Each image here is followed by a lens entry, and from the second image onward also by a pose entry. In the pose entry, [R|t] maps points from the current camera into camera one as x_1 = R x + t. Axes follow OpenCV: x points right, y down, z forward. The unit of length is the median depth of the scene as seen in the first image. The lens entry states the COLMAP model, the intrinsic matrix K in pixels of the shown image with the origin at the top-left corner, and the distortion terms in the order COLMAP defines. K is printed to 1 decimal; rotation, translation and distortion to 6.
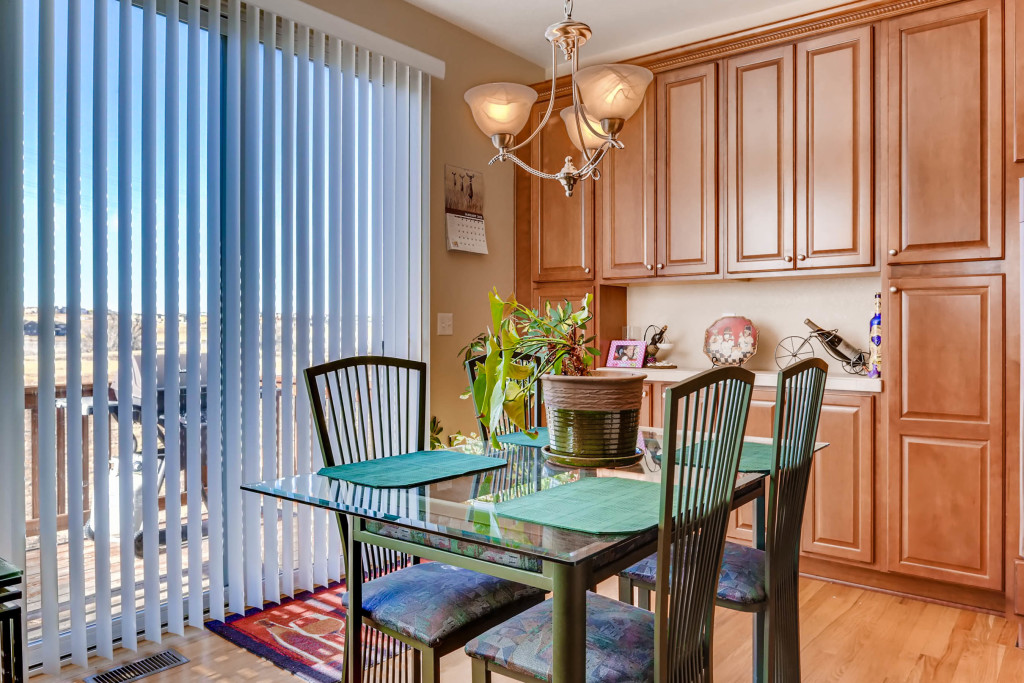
lens RADIAL K [[738.4, 0, 513.4], [0, 738.4, 321.4], [0, 0, 1]] dist [0.026229, 0.000624]
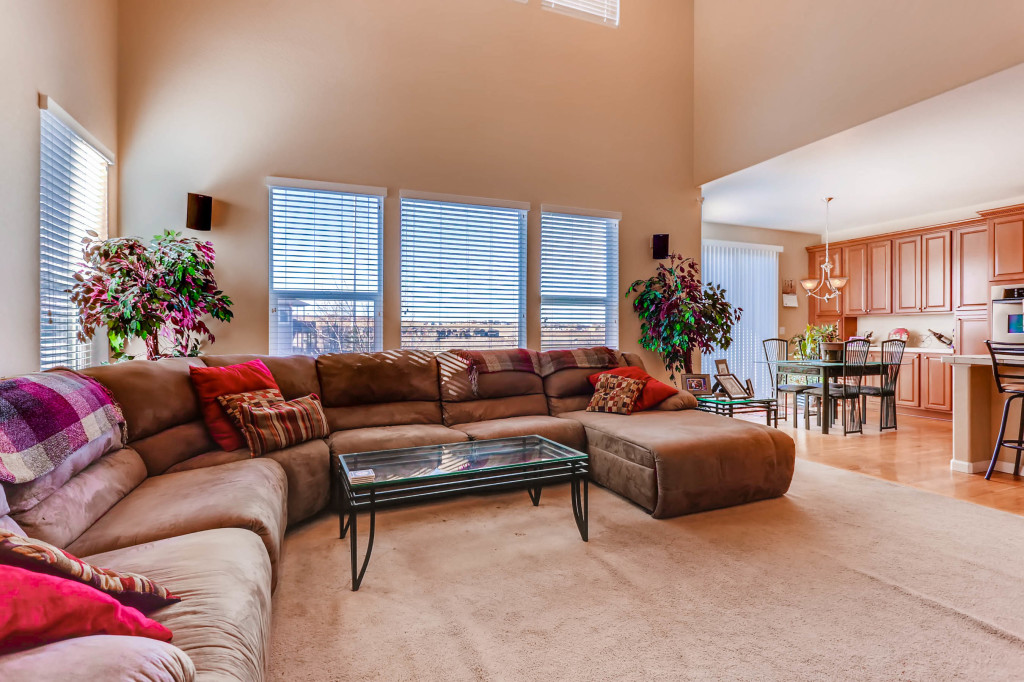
lens RADIAL K [[497.4, 0, 511.3], [0, 497.4, 331.8], [0, 0, 1]] dist [-0.000096, 0.000120]
pose [[0.870570, -0.001032, -0.492043, -0.061108], [0.001344, 0.999999, 0.000279, 0.004896], [0.492042, -0.000904, 0.870571, -1.397678]]
